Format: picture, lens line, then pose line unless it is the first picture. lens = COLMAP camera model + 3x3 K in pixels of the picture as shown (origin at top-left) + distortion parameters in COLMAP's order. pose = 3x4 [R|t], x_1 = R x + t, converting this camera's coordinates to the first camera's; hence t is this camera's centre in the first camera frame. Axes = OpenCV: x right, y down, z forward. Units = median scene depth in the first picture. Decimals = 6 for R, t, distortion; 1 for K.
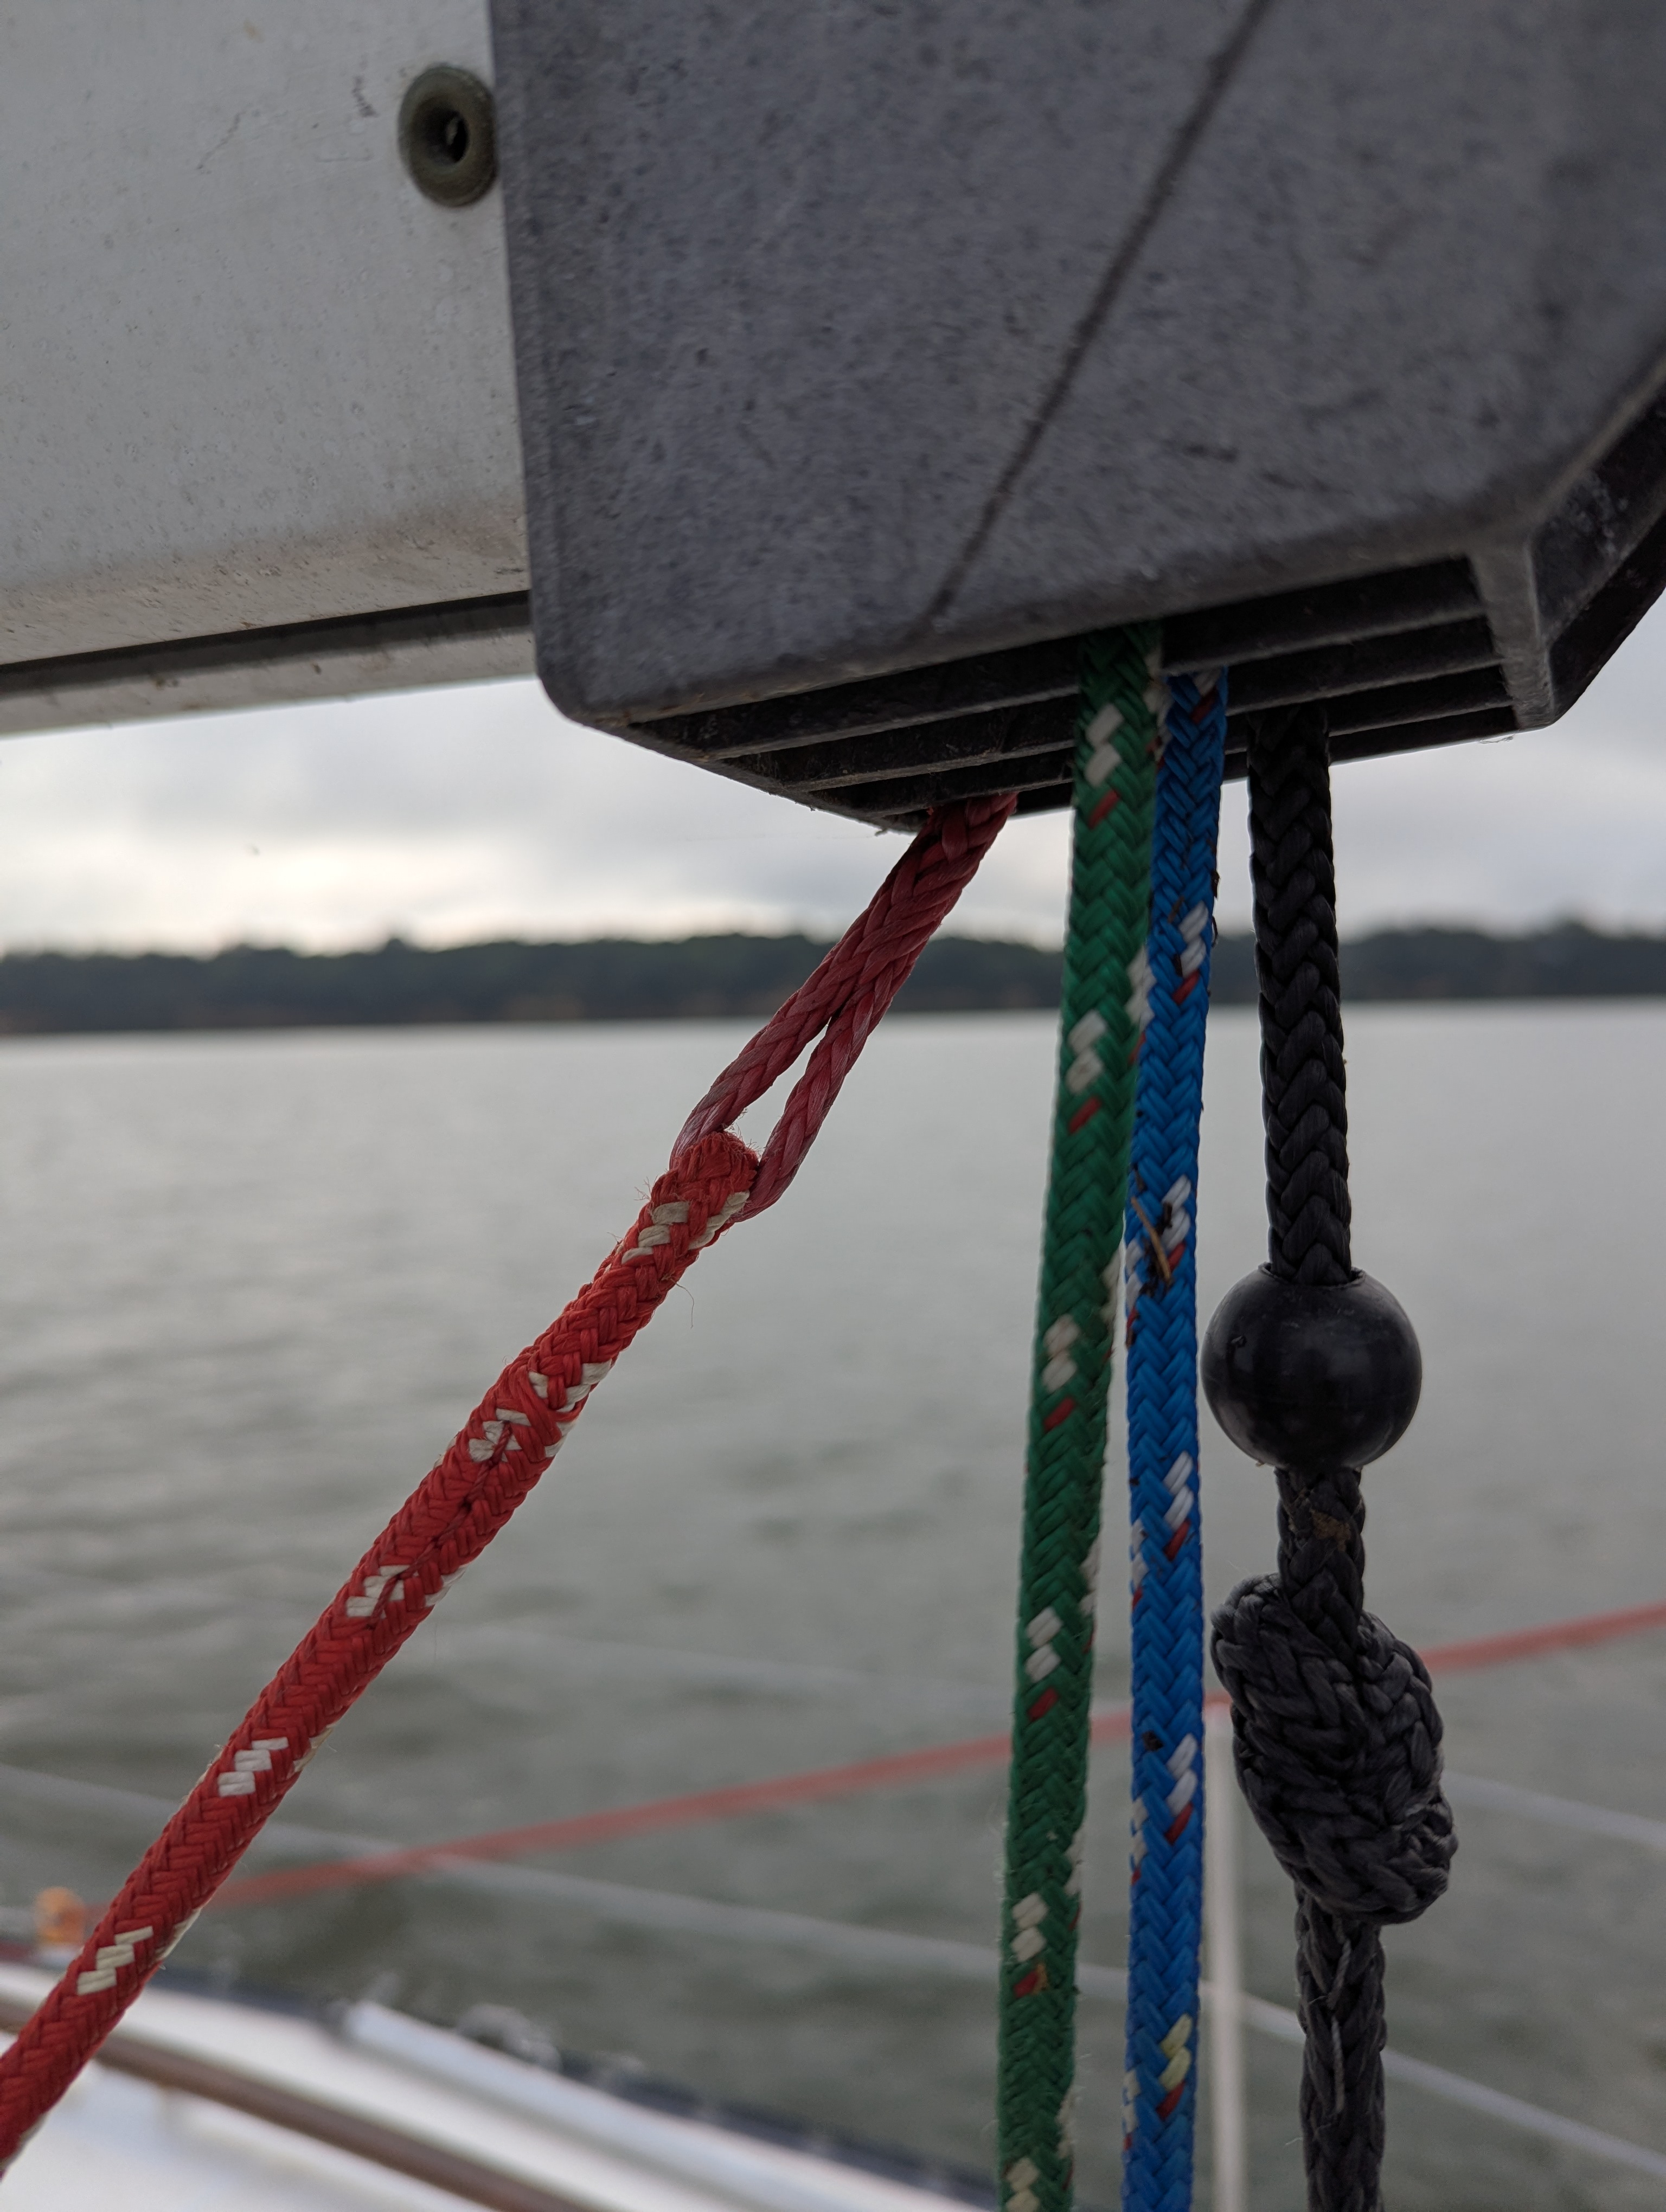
lens RADIAL K [[1715.7, 0, 833.0], [0, 1715.7, 1106.0], [0, 0, 1]] dist [-0.014809, -0.008884]
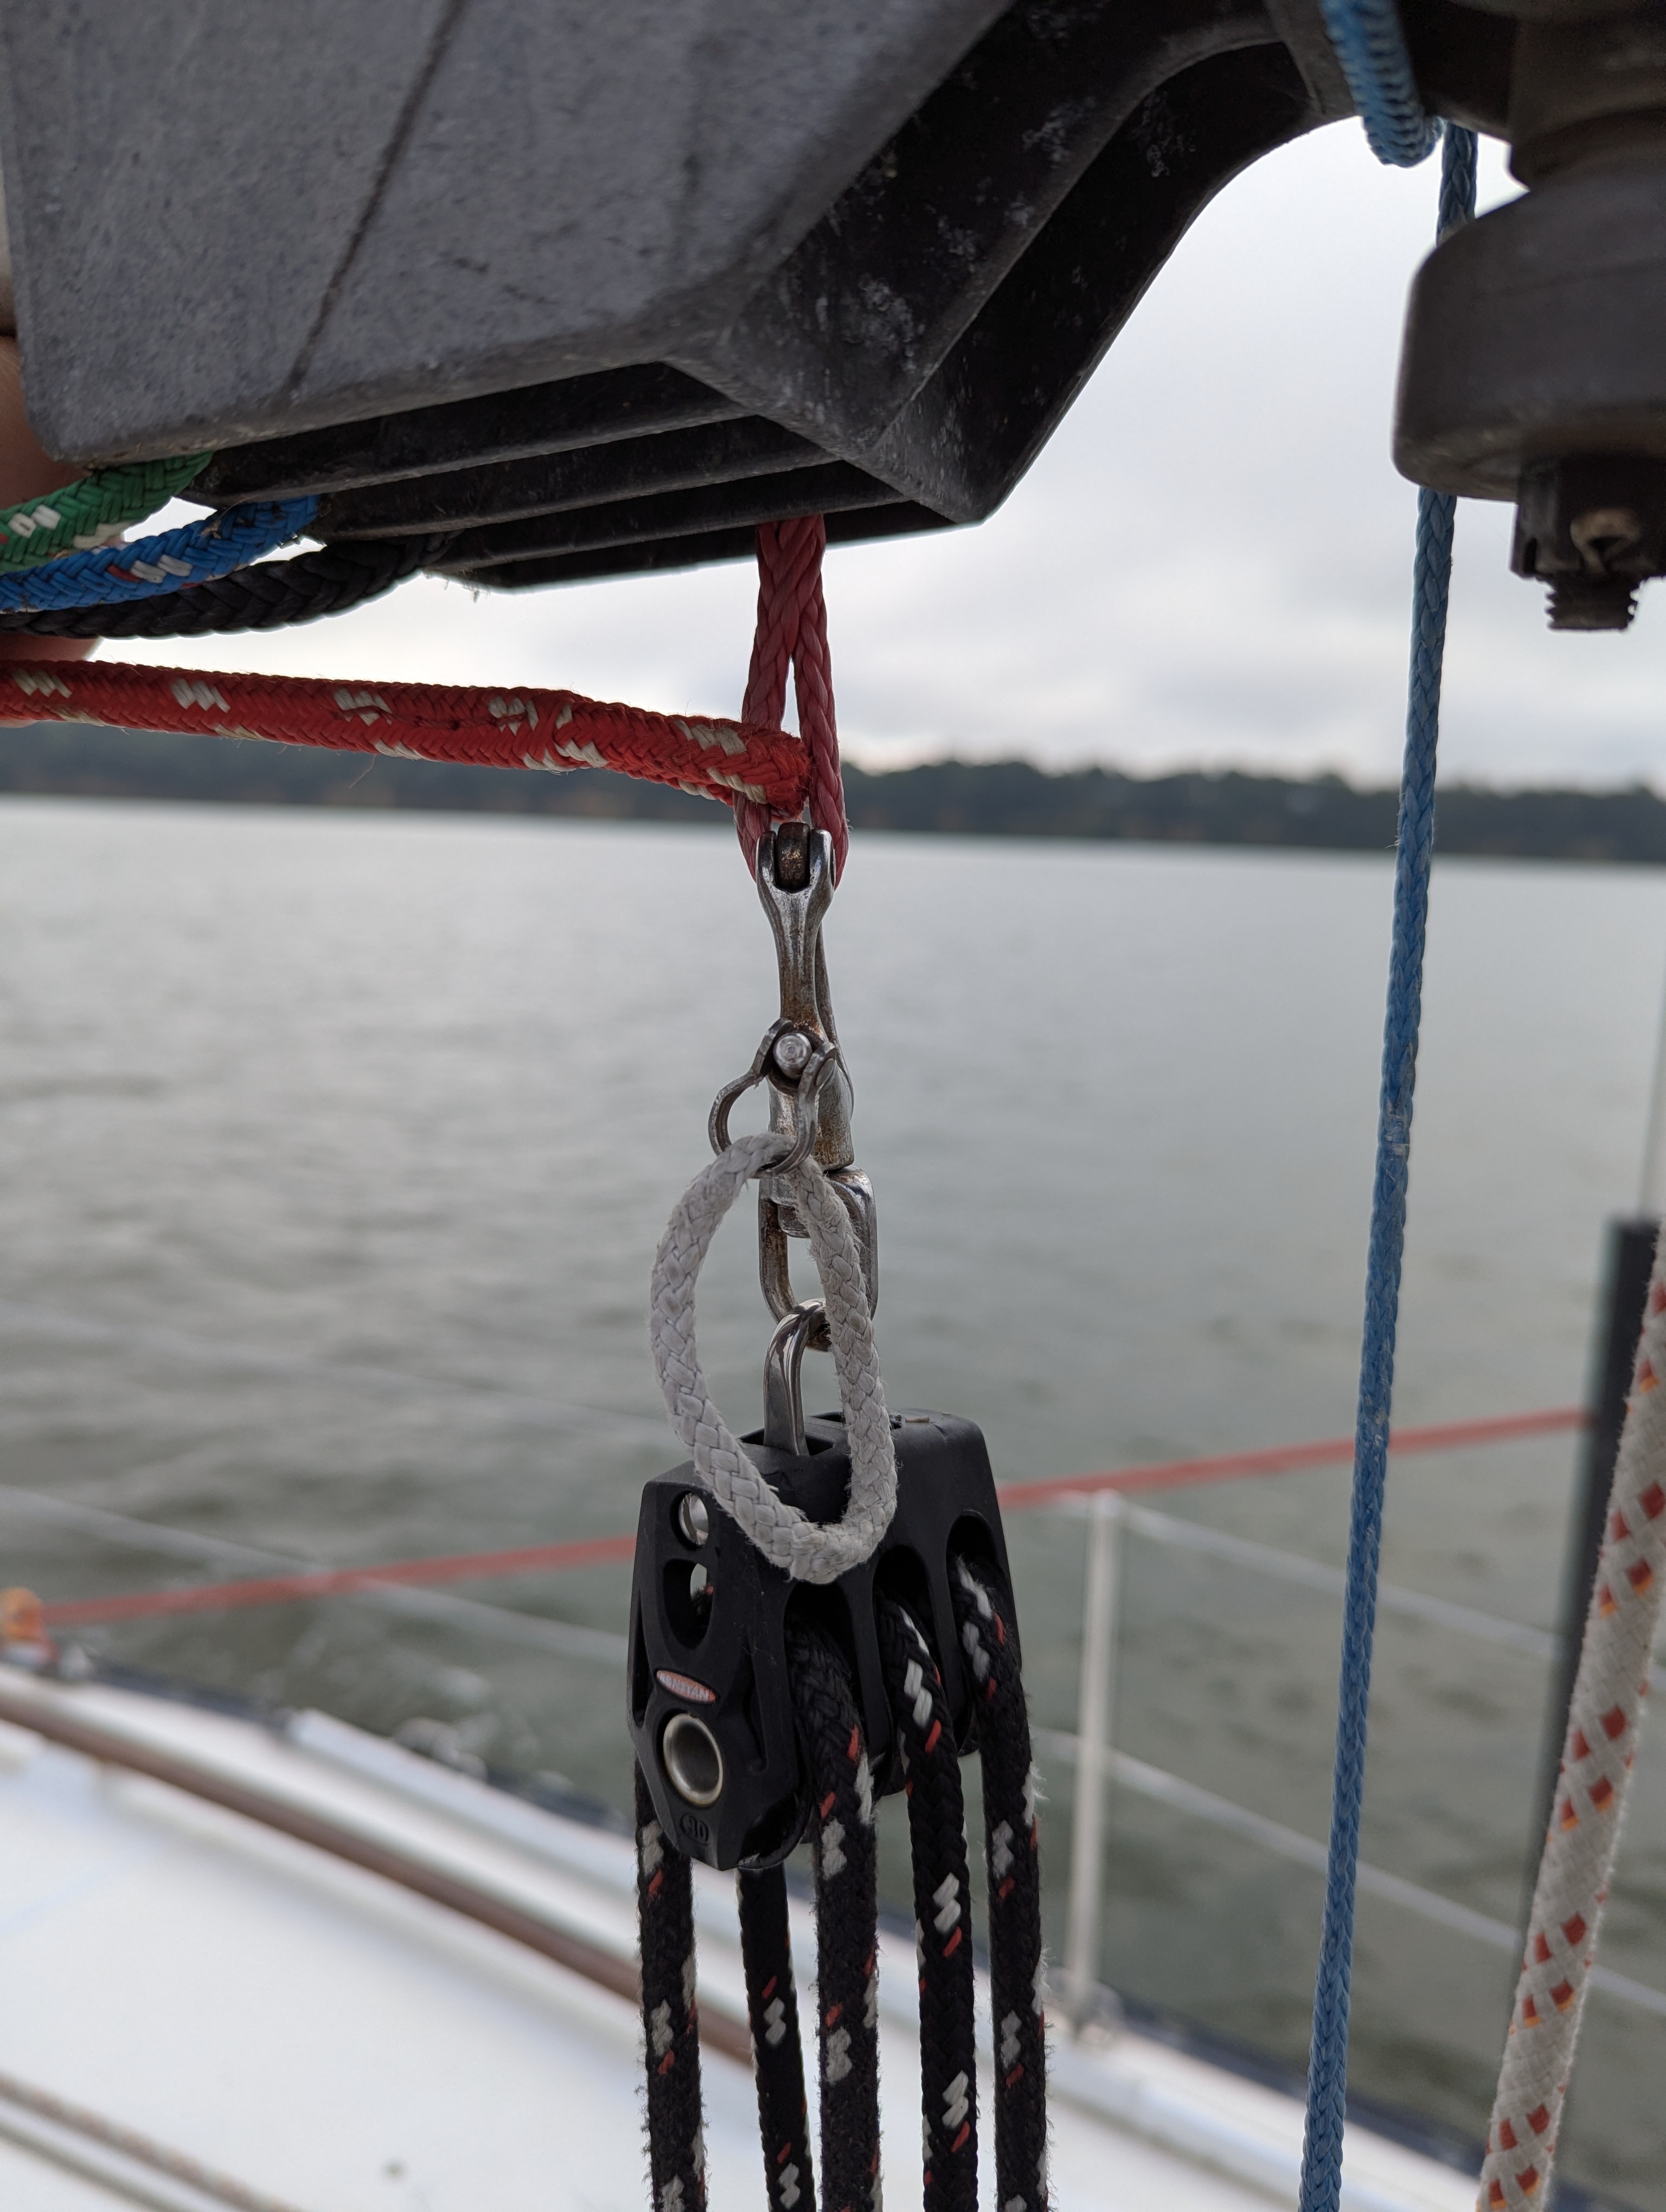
lens RADIAL K [[1715.7, 0, 833.0], [0, 1715.7, 1106.0], [0, 0, 1]] dist [-0.014809, -0.008884]
pose [[0.997552, 0.069180, -0.010166, 0.491475], [-0.067615, 0.991422, 0.111852, 0.063083], [0.017817, -0.110891, 0.993673, -0.275977]]
